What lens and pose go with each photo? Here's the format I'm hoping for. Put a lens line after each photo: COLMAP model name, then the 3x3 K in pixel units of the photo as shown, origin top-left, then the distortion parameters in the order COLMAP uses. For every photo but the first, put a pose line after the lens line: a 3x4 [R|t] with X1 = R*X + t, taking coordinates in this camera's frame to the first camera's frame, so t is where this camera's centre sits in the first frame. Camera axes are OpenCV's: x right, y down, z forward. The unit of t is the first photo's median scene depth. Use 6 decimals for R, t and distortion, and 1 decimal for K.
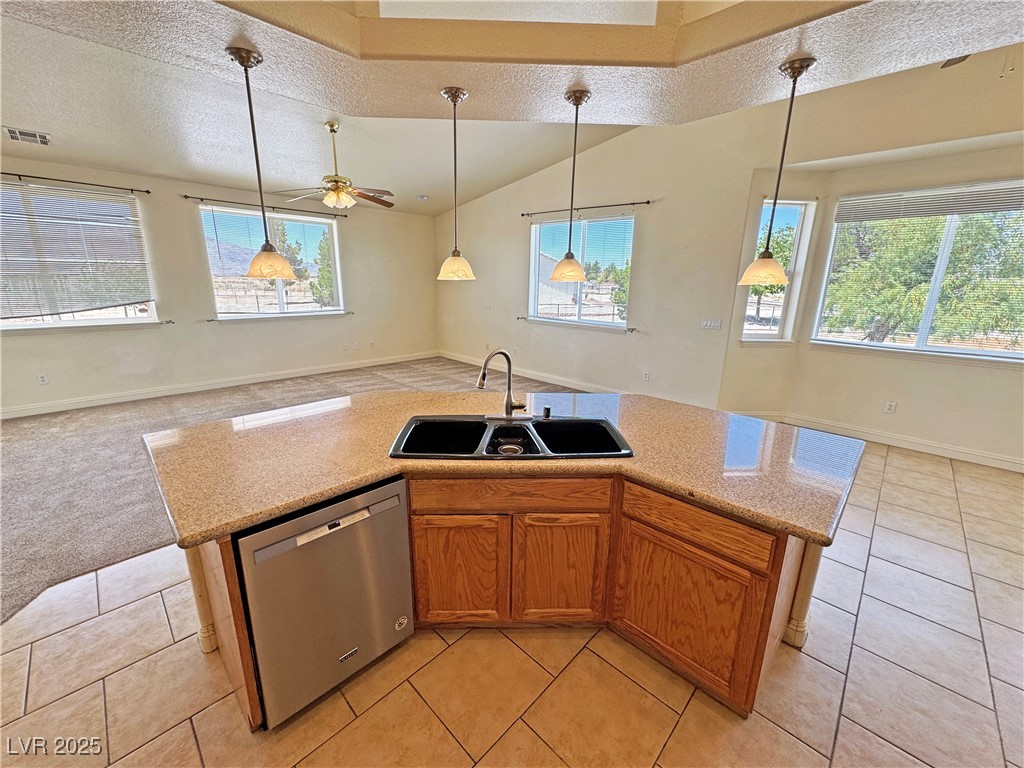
lens RADIAL K [[407.2, 0, 512.0], [0, 407.2, 384.0], [0, 0, 1]] dist [-0.001789, -0.000021]
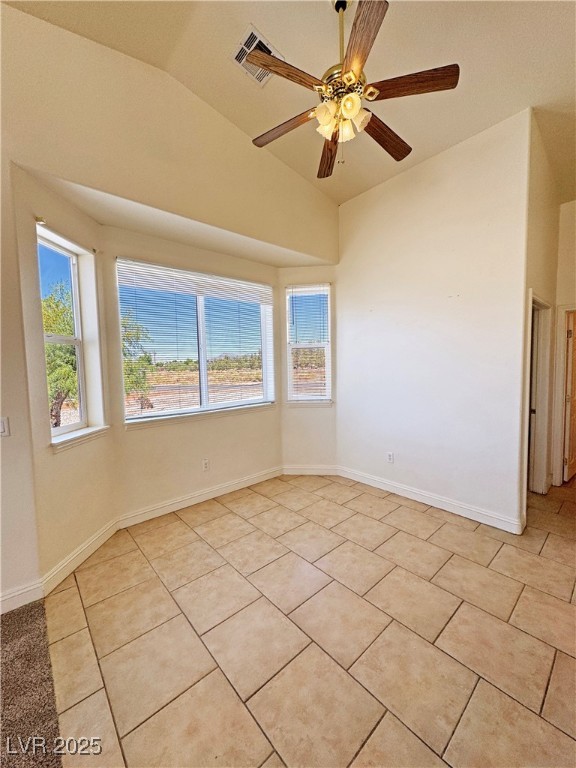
lens RADIAL K [[305.4, 0, 288.0], [0, 305.4, 384.0], [0, 0, 1]] dist [-0.001789, -0.000021]
pose [[0.065551, -0.079546, 0.994674, 0.167057], [0.270126, 0.961012, 0.059053, -0.146721], [-0.960591, 0.264816, 0.084483, 0.705762]]
